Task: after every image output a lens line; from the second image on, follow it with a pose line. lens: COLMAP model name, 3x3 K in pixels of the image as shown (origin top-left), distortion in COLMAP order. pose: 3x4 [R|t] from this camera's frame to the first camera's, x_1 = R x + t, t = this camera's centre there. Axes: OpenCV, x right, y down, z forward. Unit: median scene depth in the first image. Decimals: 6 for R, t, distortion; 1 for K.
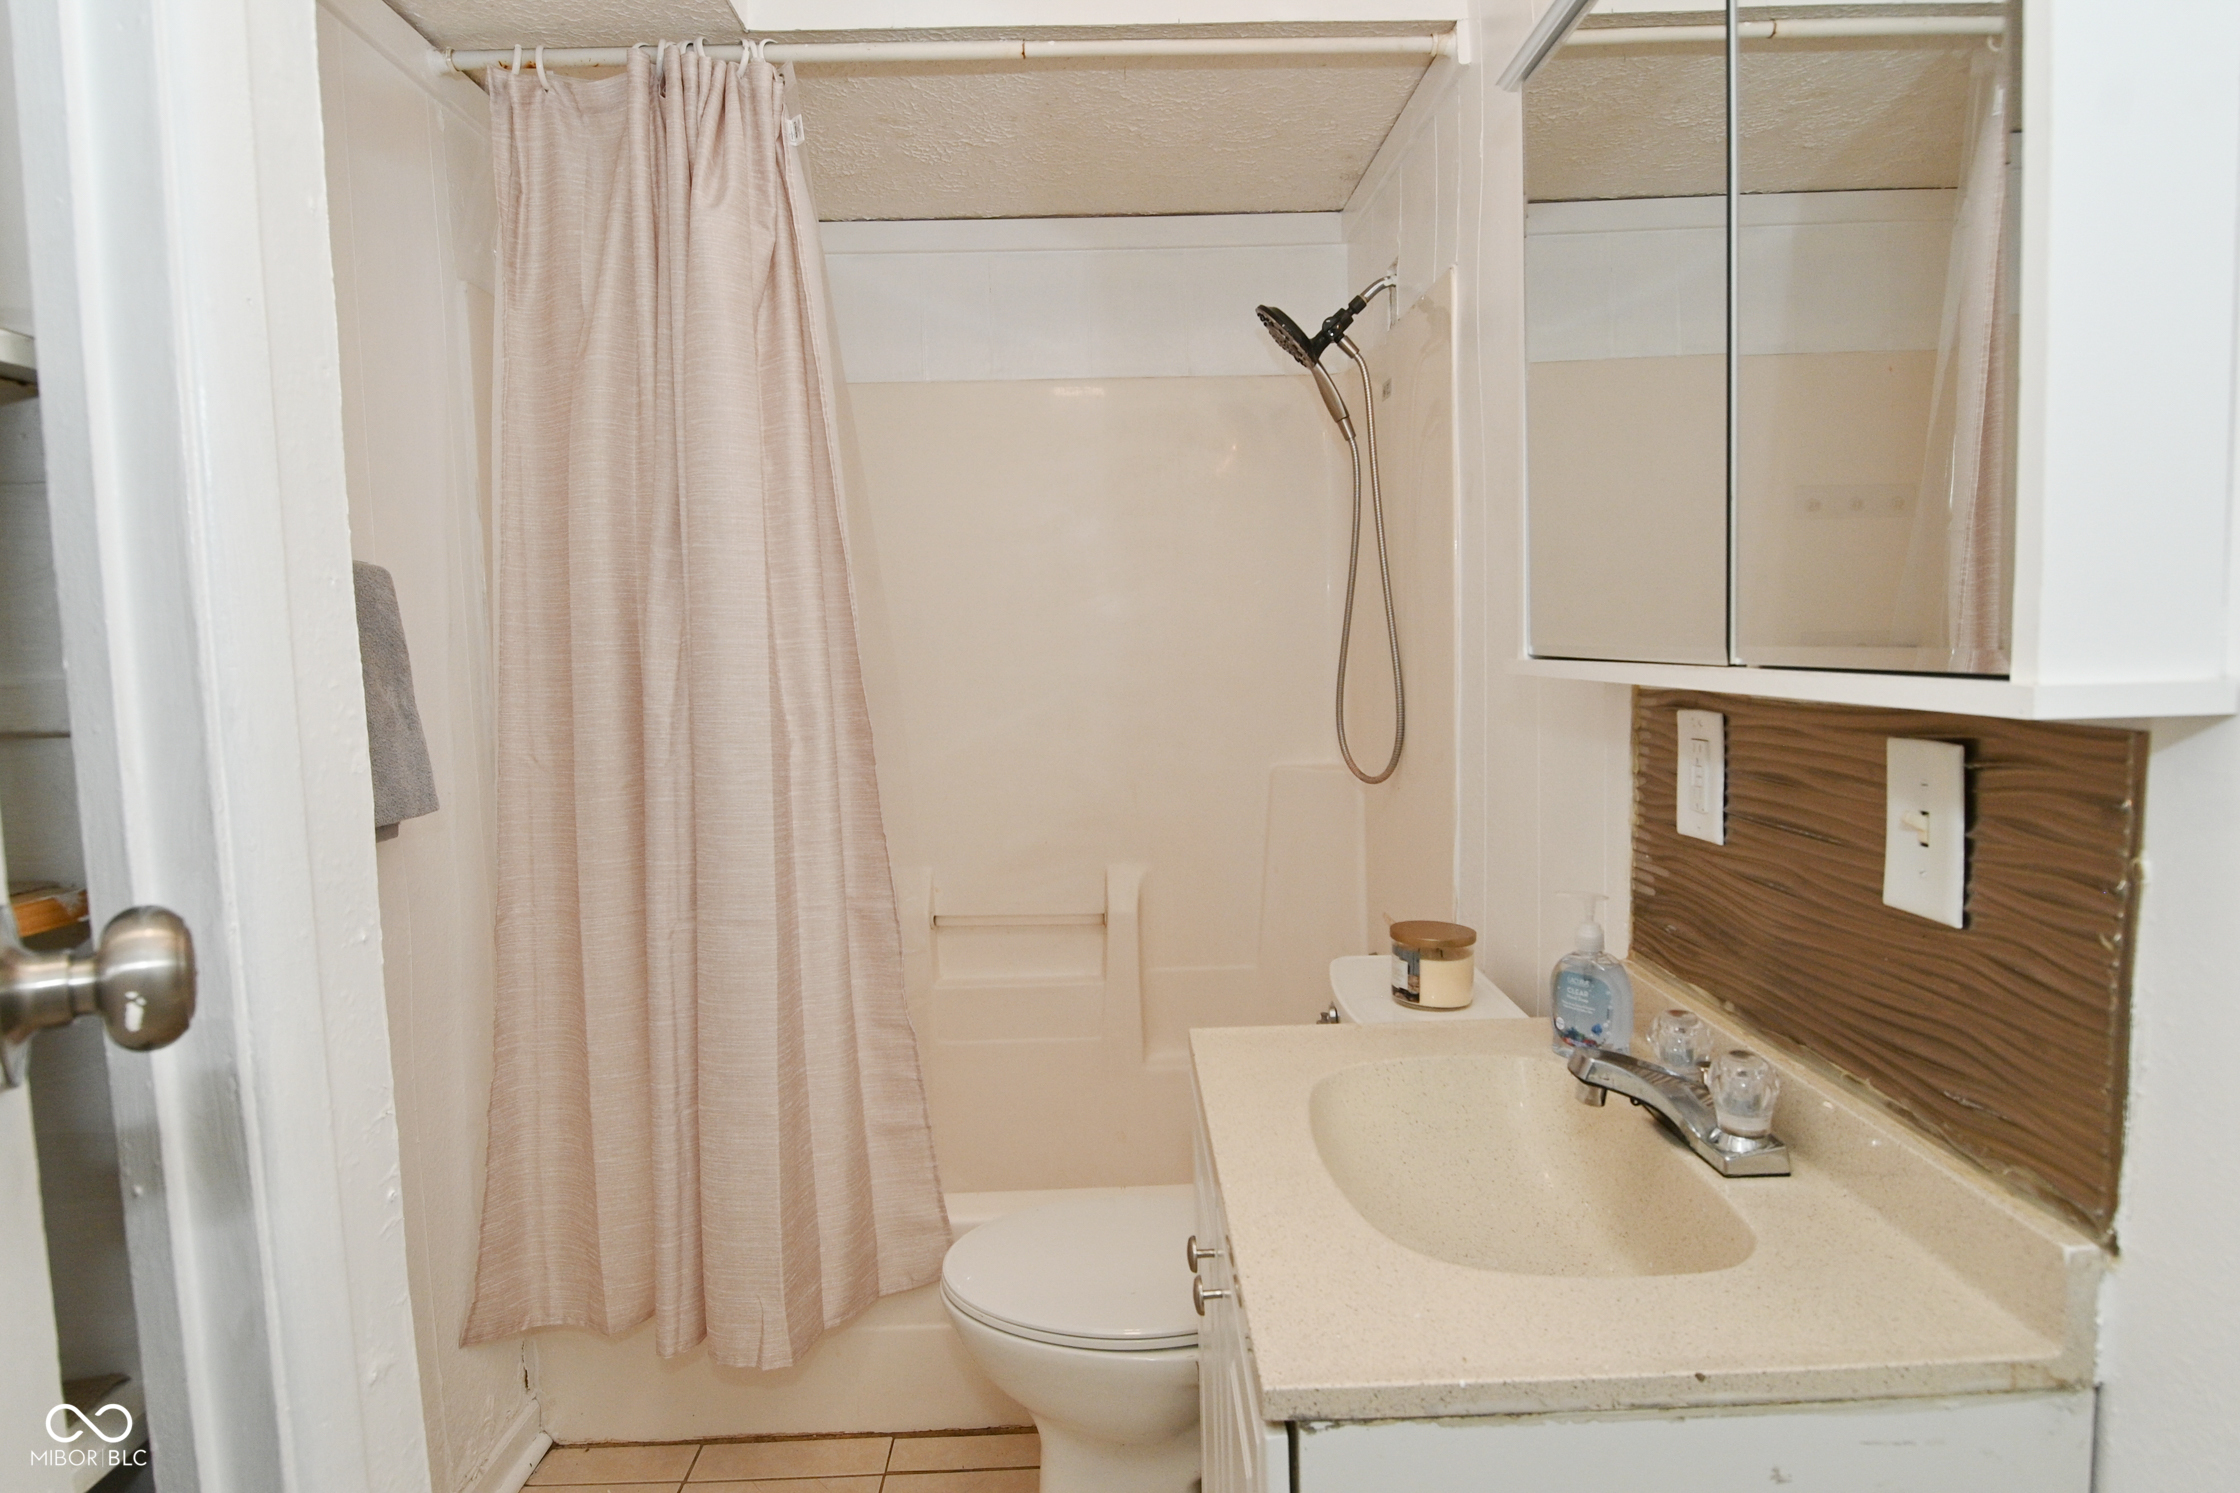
lens RADIAL K [[1195.2, 0, 1115.5], [0, 1195.2, 732.8], [0, 0, 1]] dist [0.002737, -0.015404]
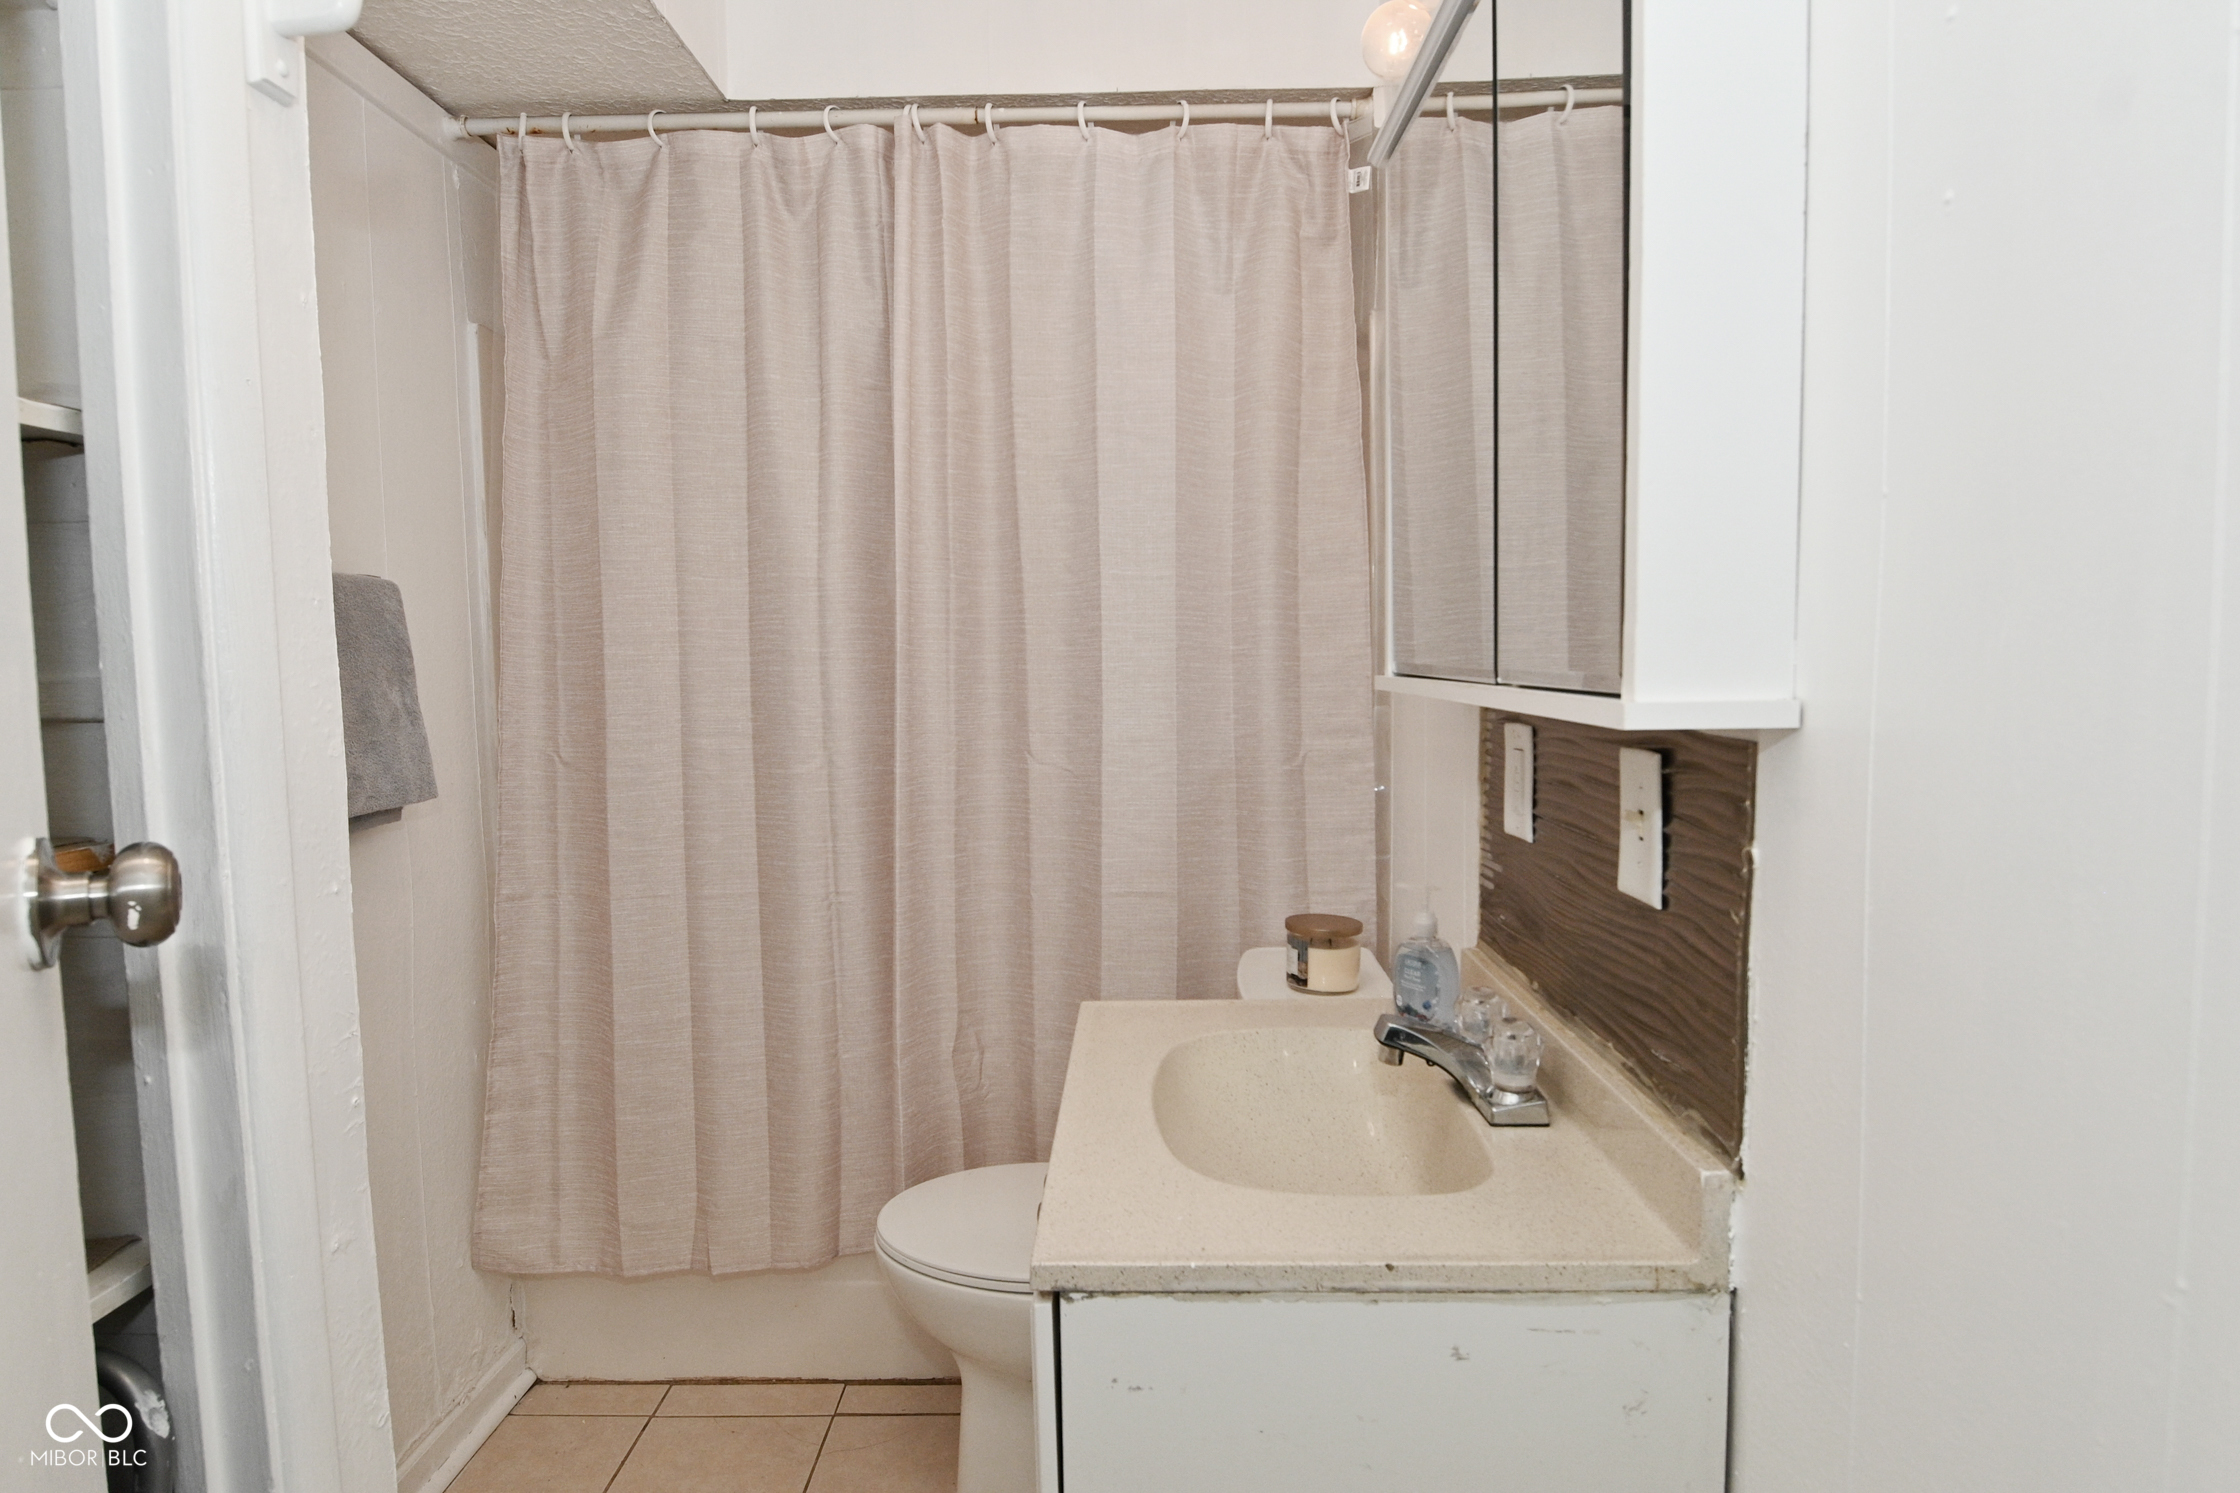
lens RADIAL K [[1195.2, 0, 1111.4], [0, 1195.2, 734.8], [0, 0, 1]] dist [0.002737, -0.015404]
pose [[0.999316, 0.015001, -0.033795, 0.212714], [-0.015240, 0.999860, -0.006837, 0.007945], [0.033687, 0.007347, 0.999405, -0.208587]]
